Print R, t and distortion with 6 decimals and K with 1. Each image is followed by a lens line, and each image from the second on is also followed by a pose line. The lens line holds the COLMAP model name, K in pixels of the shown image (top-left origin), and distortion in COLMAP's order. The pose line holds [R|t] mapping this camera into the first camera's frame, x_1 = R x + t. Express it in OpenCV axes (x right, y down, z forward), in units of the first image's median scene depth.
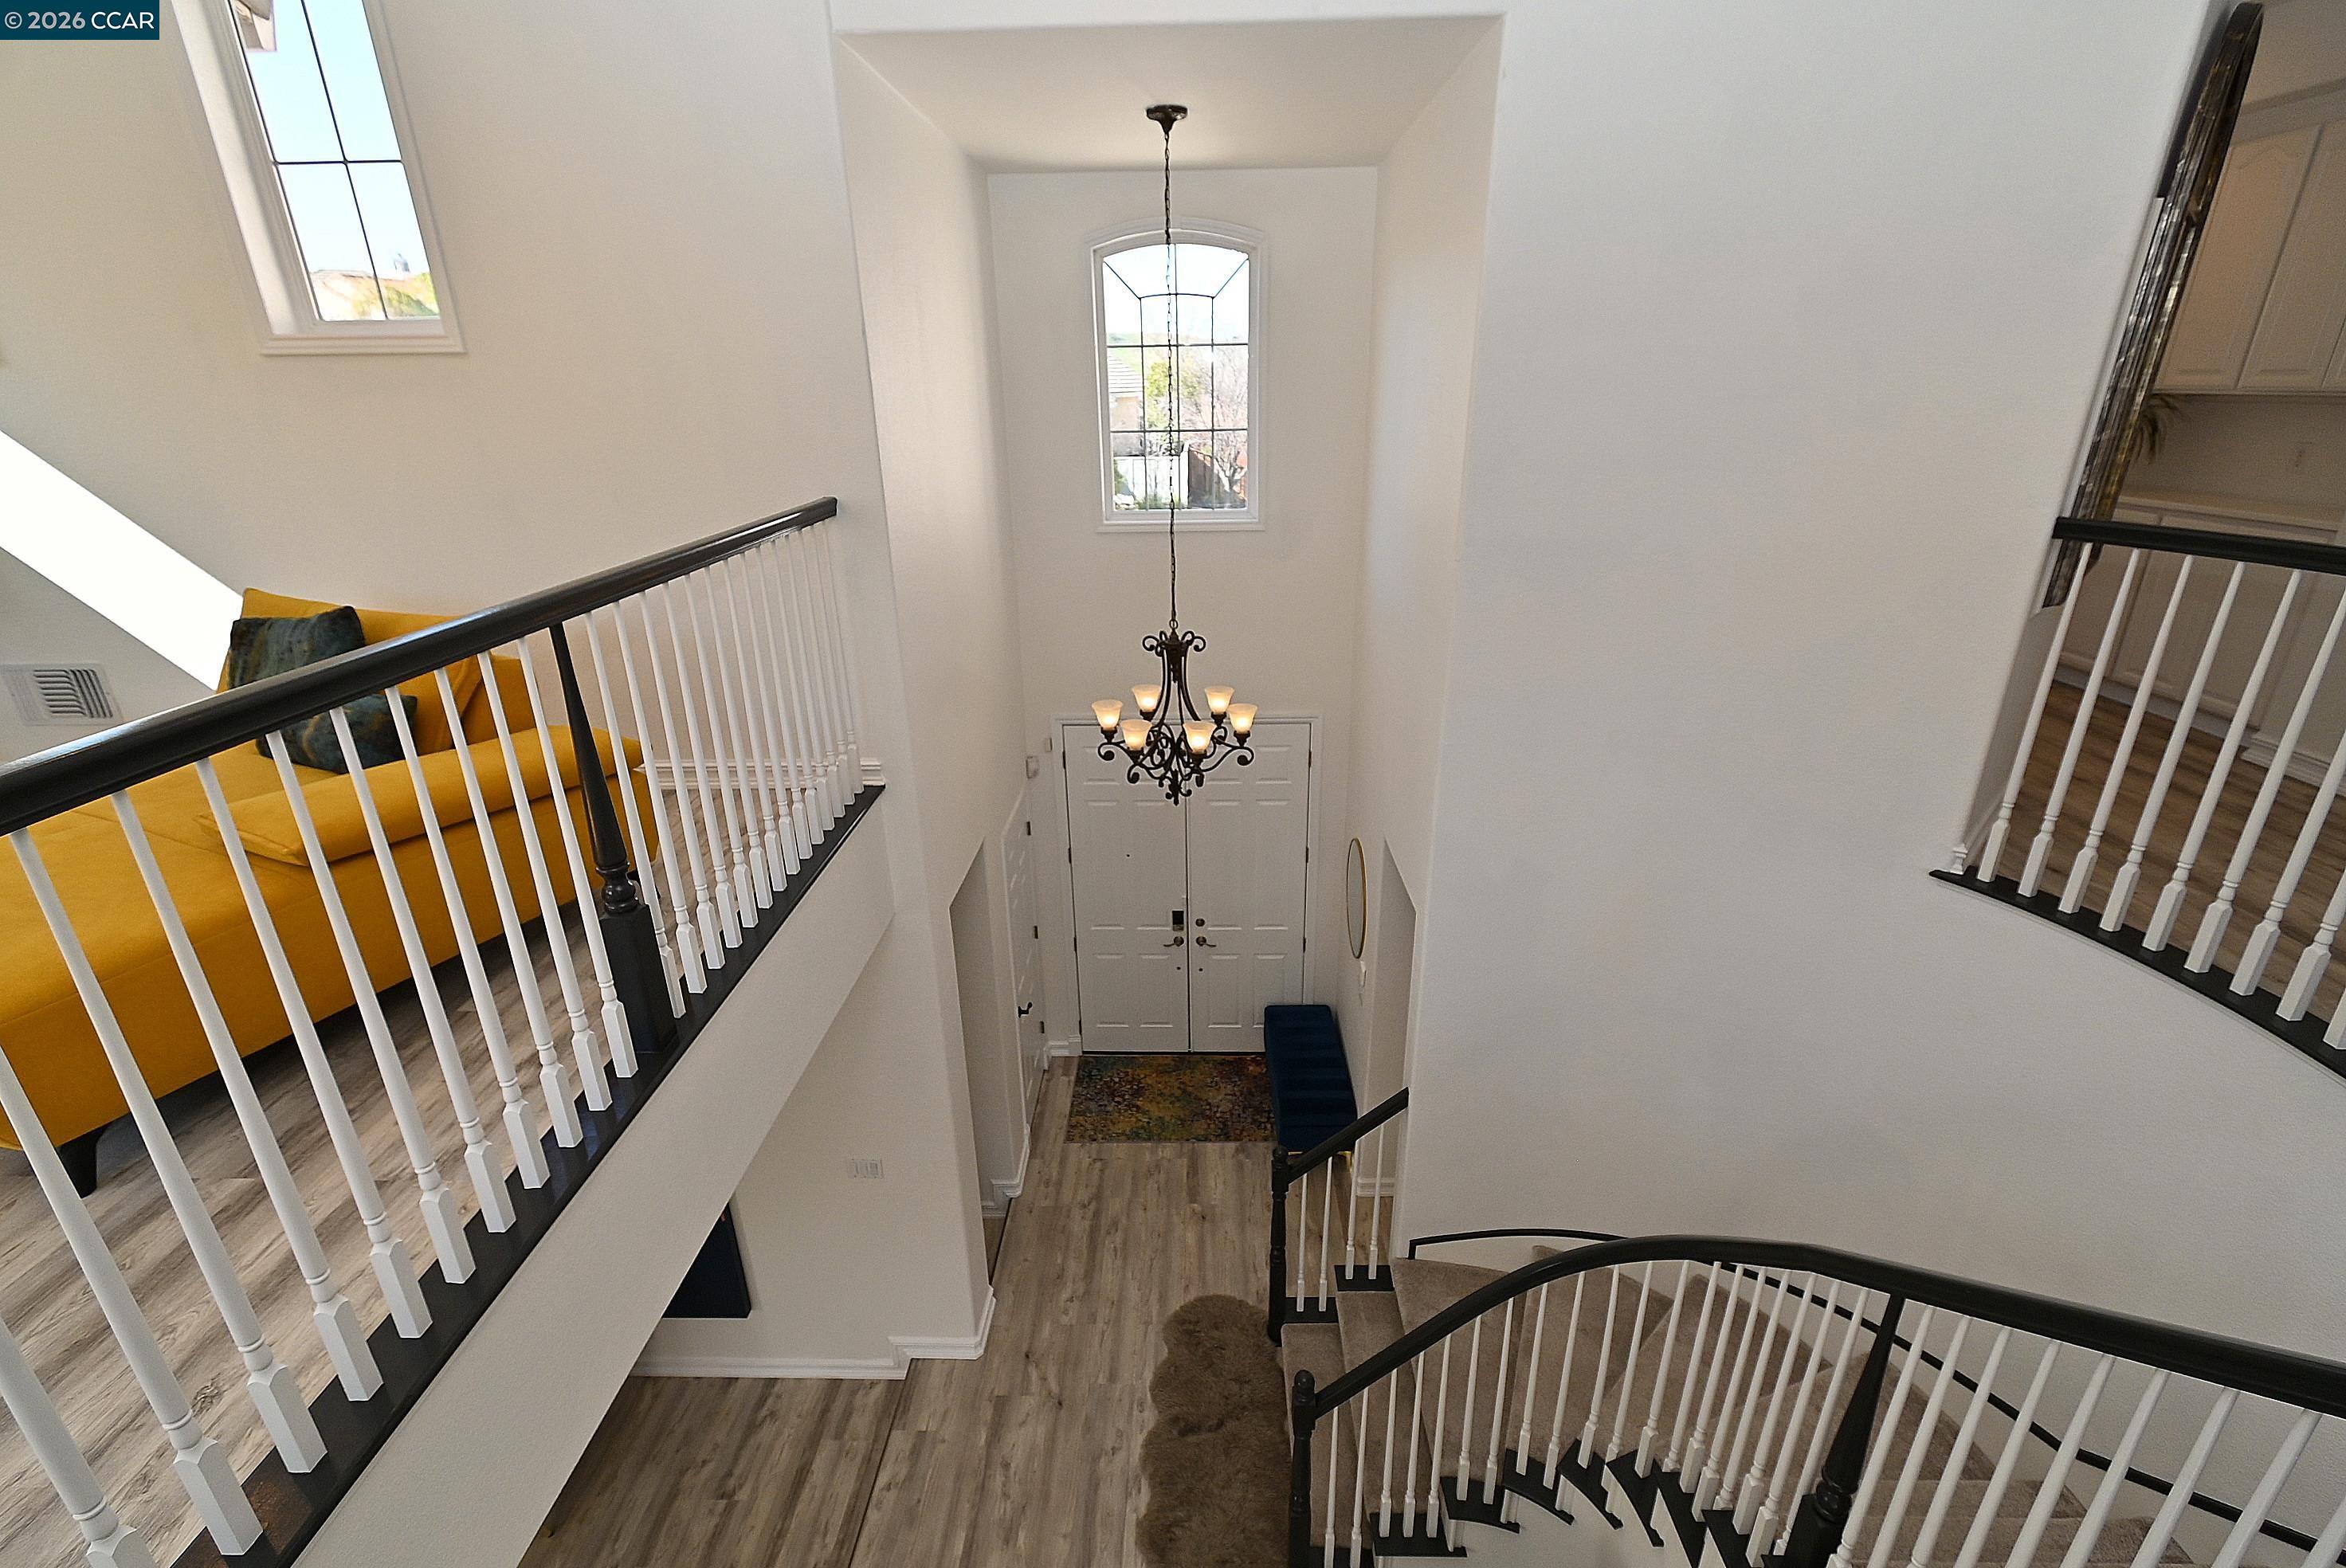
lens RADIAL K [[1042.9, 0, 1176.9], [0, 1042.9, 800.2], [0, 0, 1]] dist [0.010242, -0.005301]
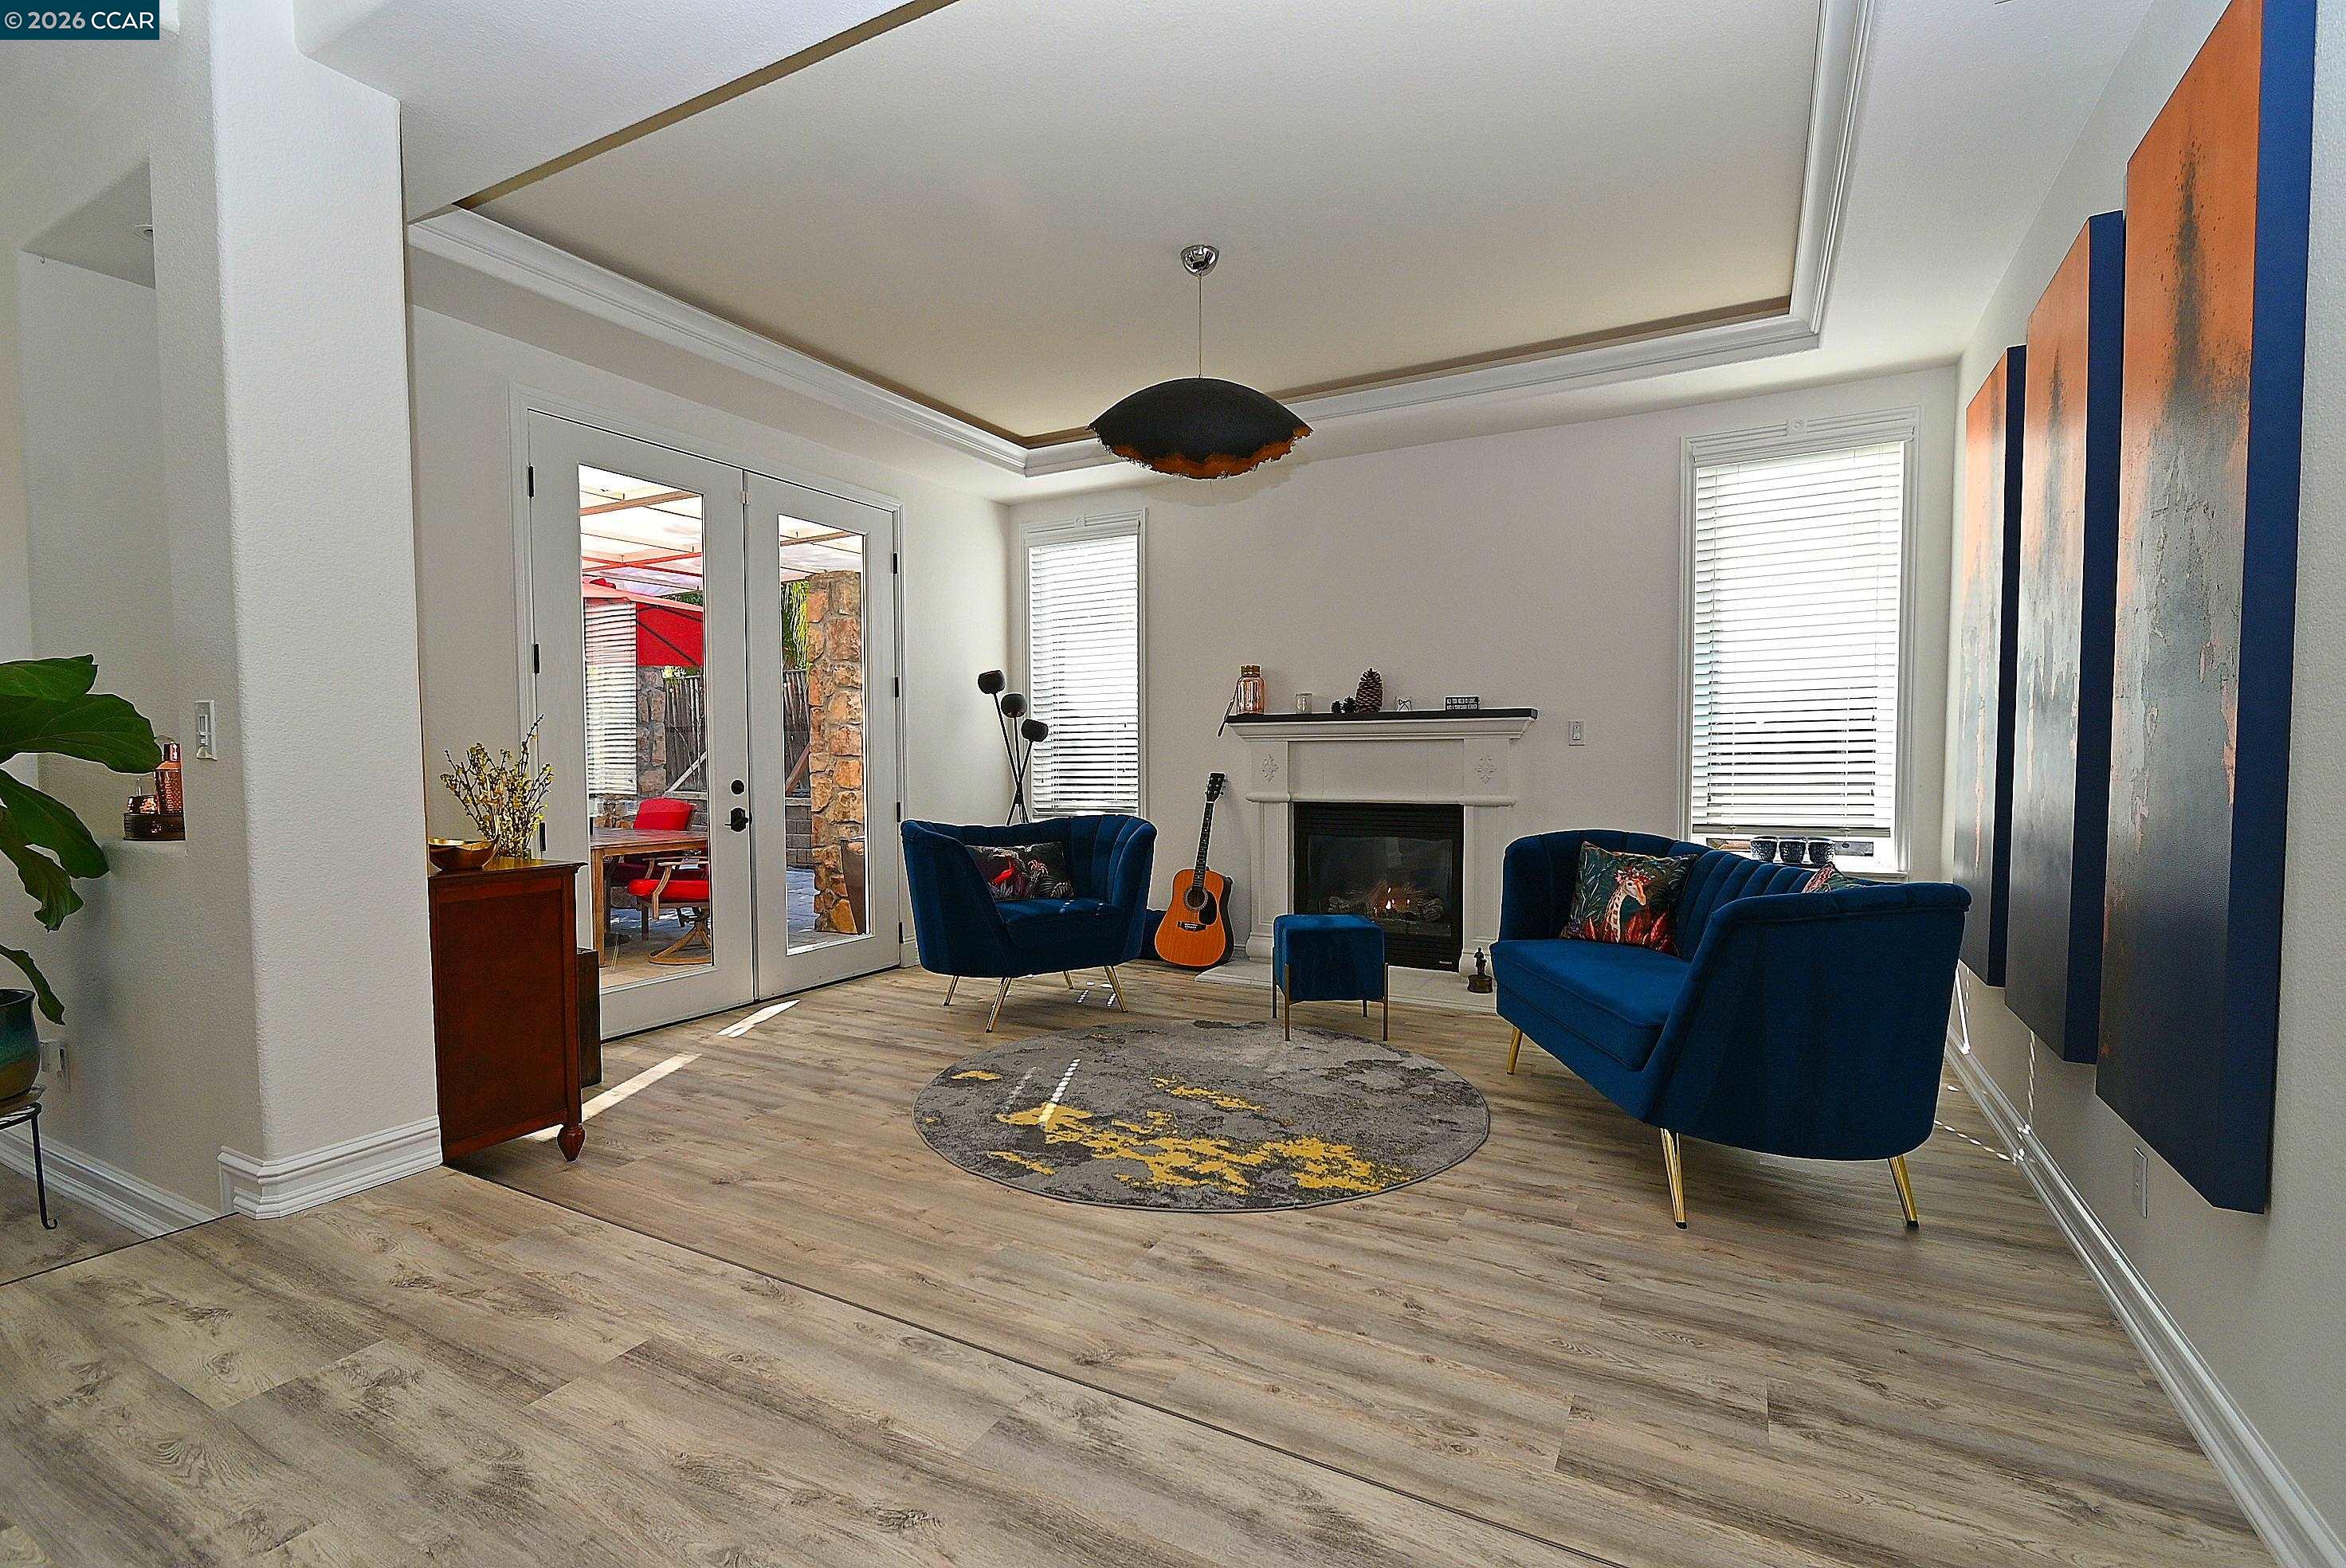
lens RADIAL K [[1042.9, 0, 1176.9], [0, 1042.9, 800.2], [0, 0, 1]] dist [0.010242, -0.005301]
pose [[-0.452527, 0.052974, -0.890176, -0.003704], [-0.323157, 0.920641, 0.219066, 0.407221], [0.831137, 0.386800, -0.399496, 0.805701]]
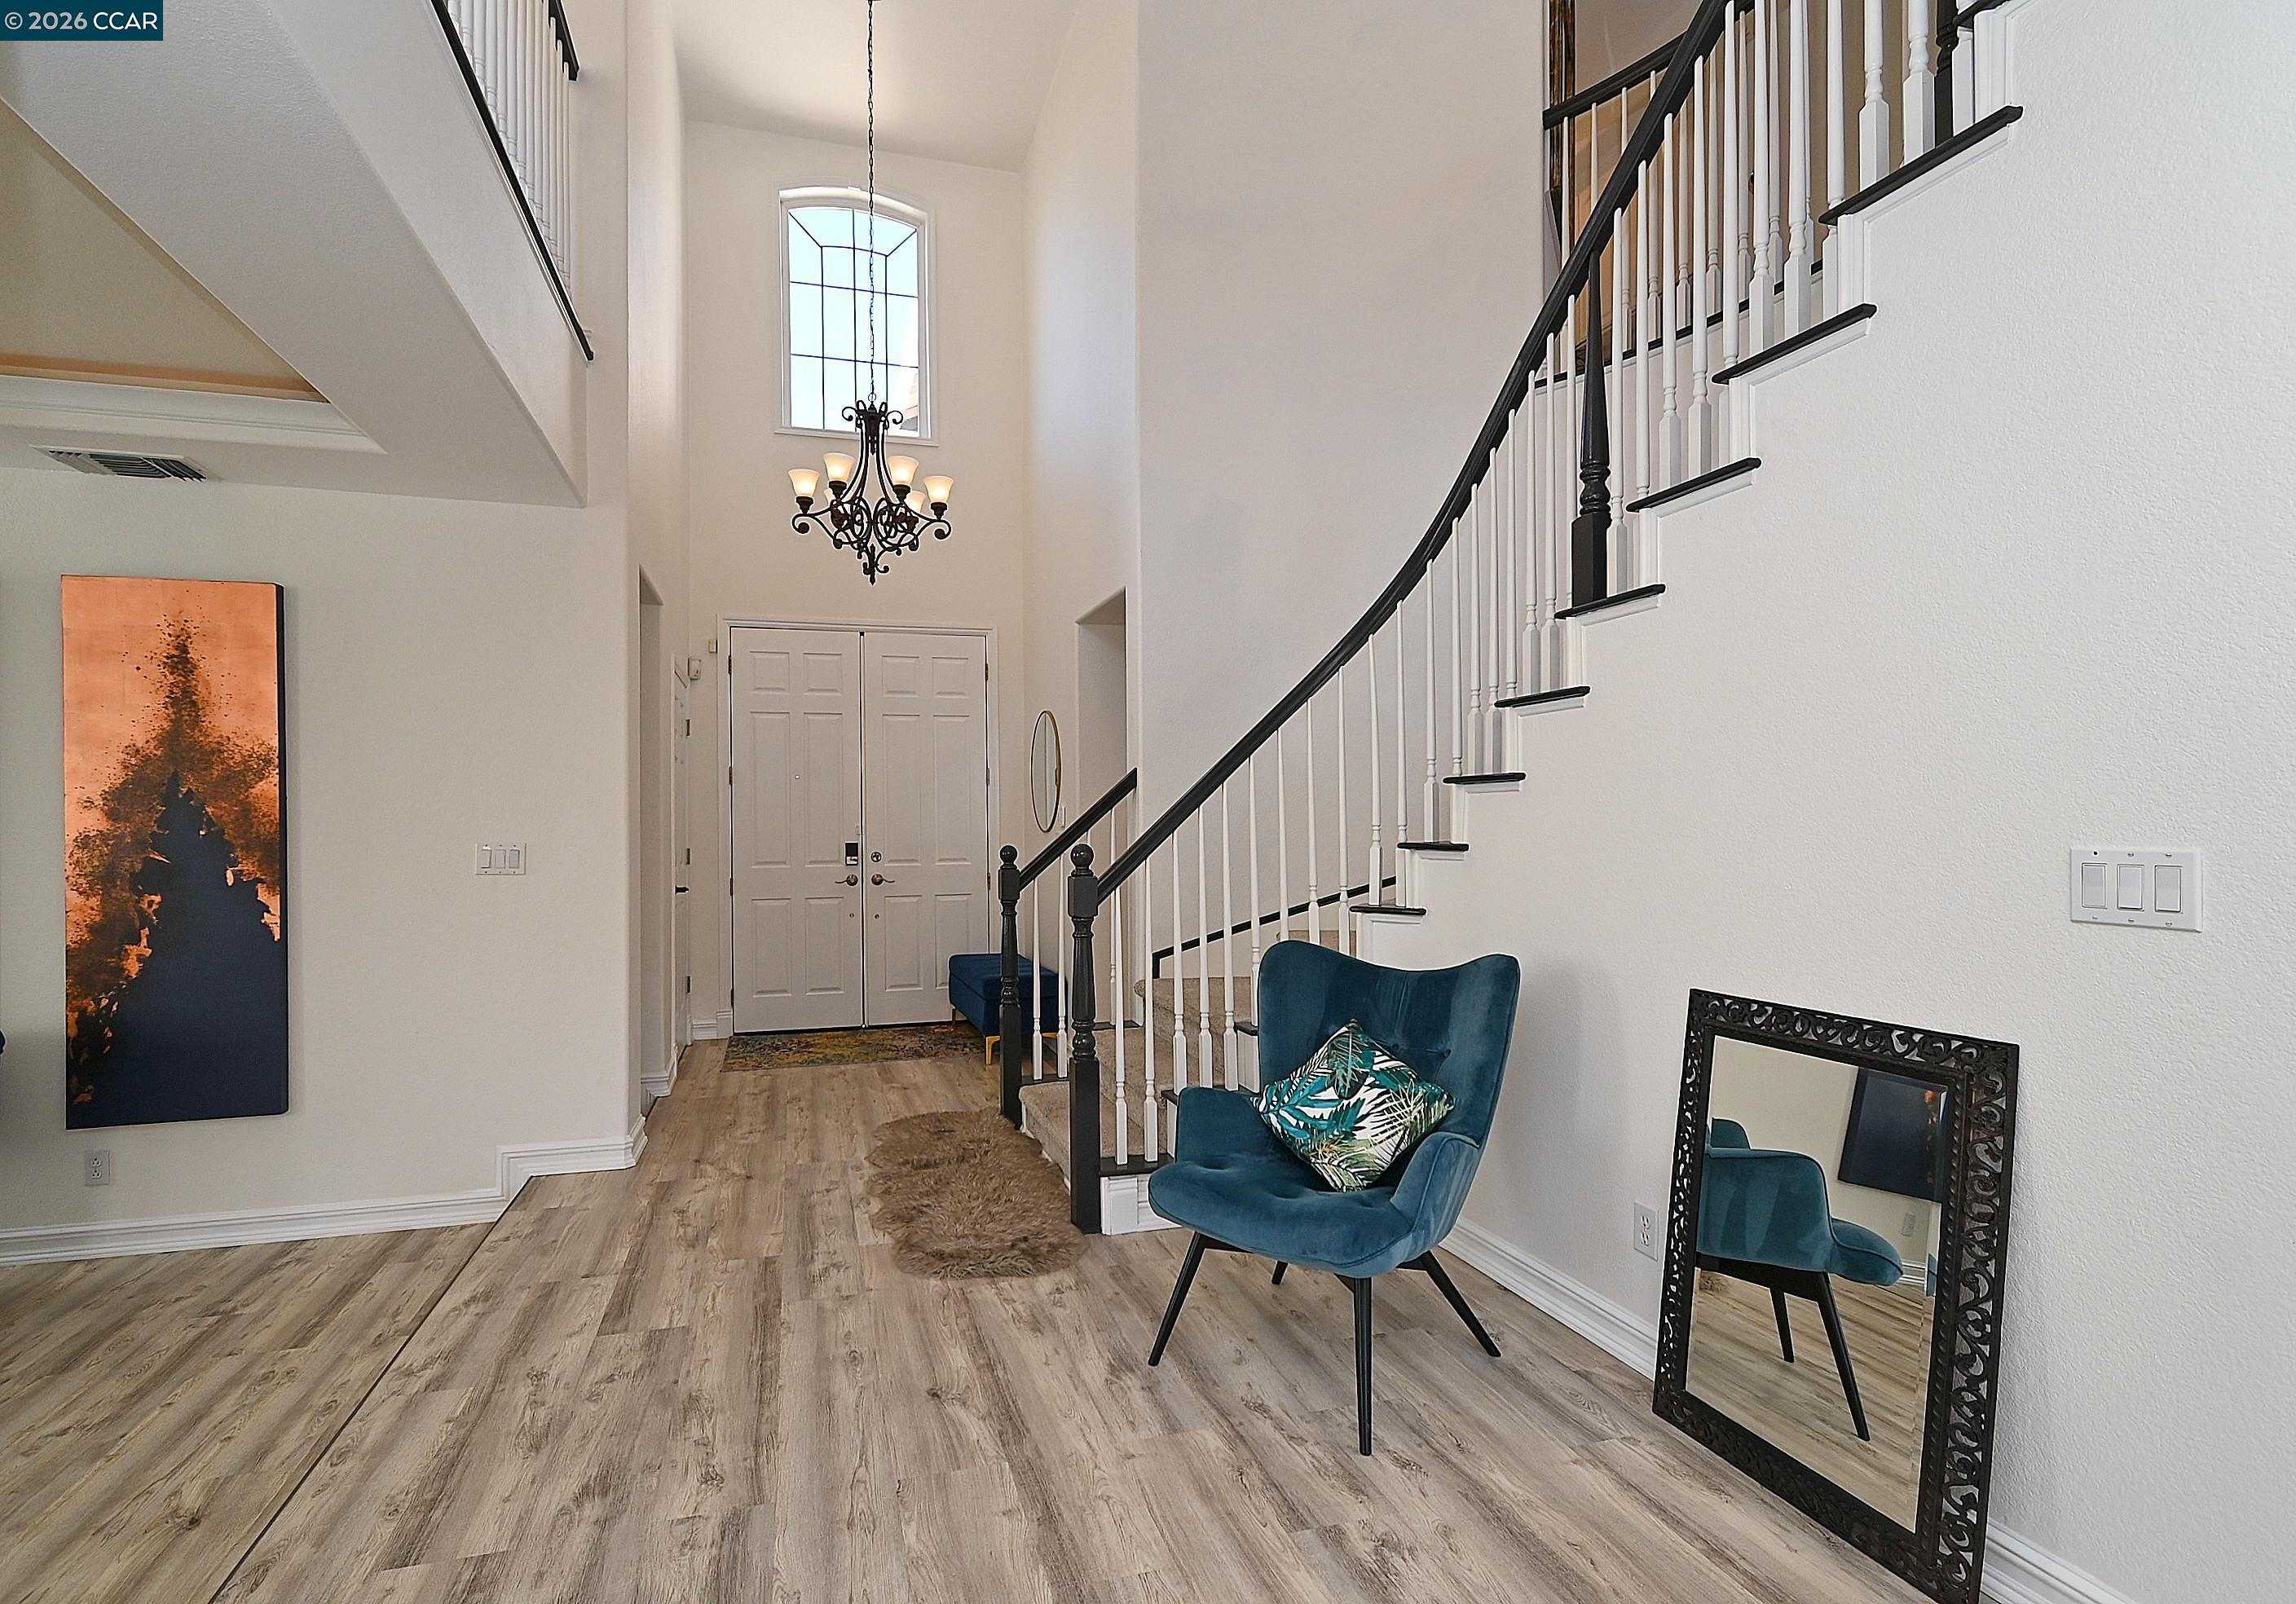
lens RADIAL K [[1094.3, 0, 1092.5], [0, 1094.3, 804.0], [0, 0, 1]] dist [0.012141, -0.000013]
pose [[0.957832, 0.010159, 0.287149, -0.099798], [0.101951, 0.922332, -0.372705, 0.622908], [-0.268633, 0.386264, 0.882404, 0.111121]]
